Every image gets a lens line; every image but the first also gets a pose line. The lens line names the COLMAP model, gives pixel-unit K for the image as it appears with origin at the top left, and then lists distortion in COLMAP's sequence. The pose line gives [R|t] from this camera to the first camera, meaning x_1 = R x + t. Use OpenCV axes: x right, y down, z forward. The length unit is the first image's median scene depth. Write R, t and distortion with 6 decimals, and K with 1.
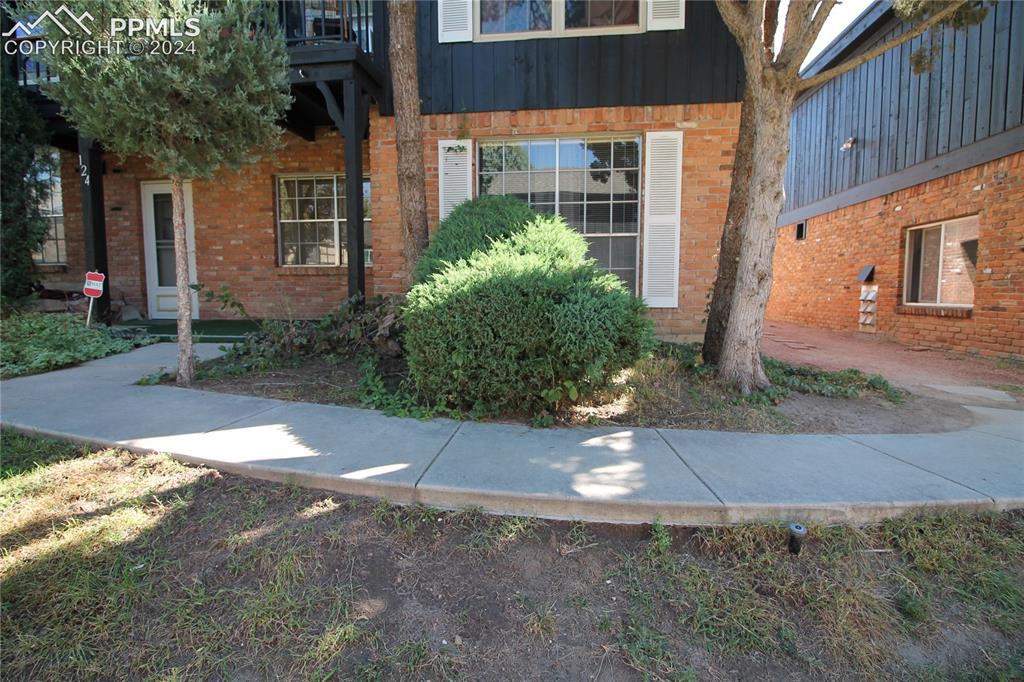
lens RADIAL K [[481.8, 0, 513.0], [0, 481.8, 335.9], [0, 0, 1]] dist [-0.007156, -0.003001]
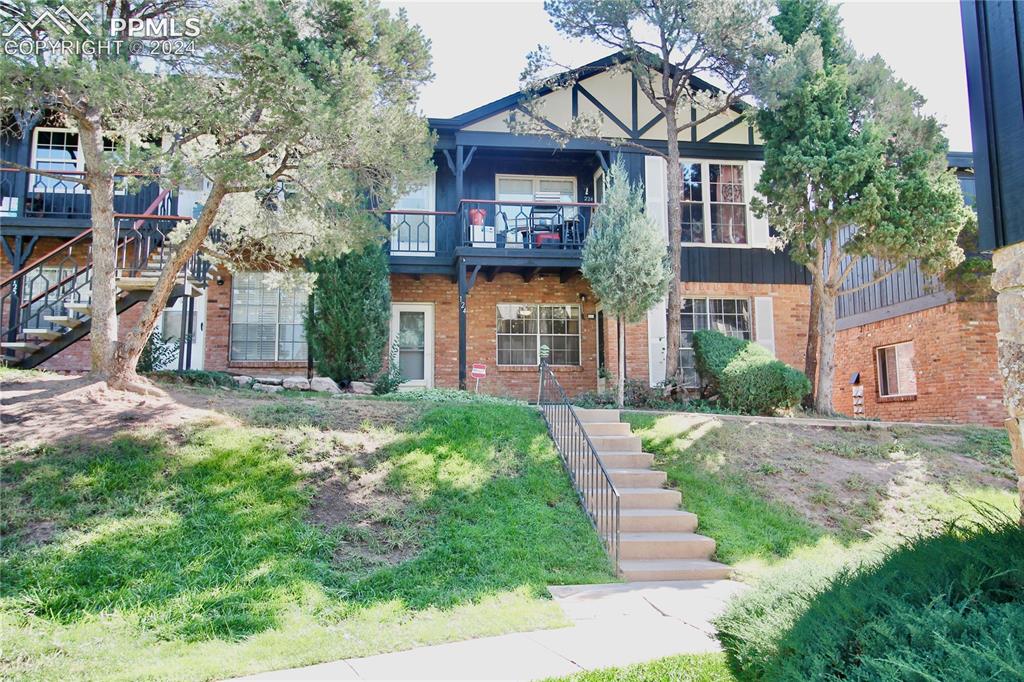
lens RADIAL K [[768.6, 0, 505.9], [0, 768.6, 344.1], [0, 0, 1]] dist [0.007628, 0.014998]
pose [[0.970514, 0.022263, 0.240015, -1.012200], [0.027166, 0.979280, -0.200681, 0.249184], [-0.239510, 0.201284, 0.949800, -1.169277]]
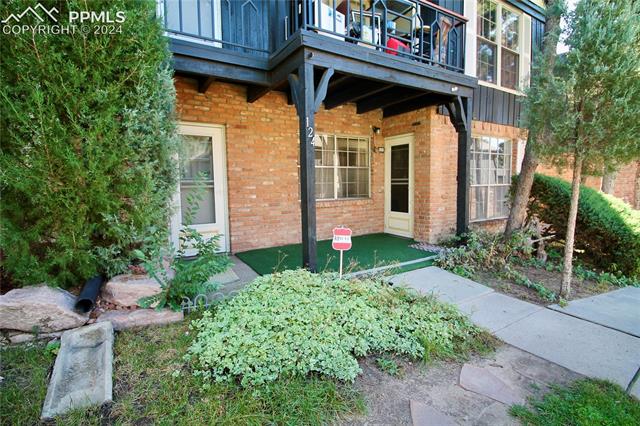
lens RADIAL K [[301.1, 0, 319.7], [0, 301.1, 209.5], [0, 0, 1]] dist [-0.007156, -0.003001]
pose [[0.795060, -0.062801, 0.603271, -0.932905], [0.067102, 0.997627, 0.015419, -0.132954], [-0.602808, 0.028222, 0.797387, 0.329466]]
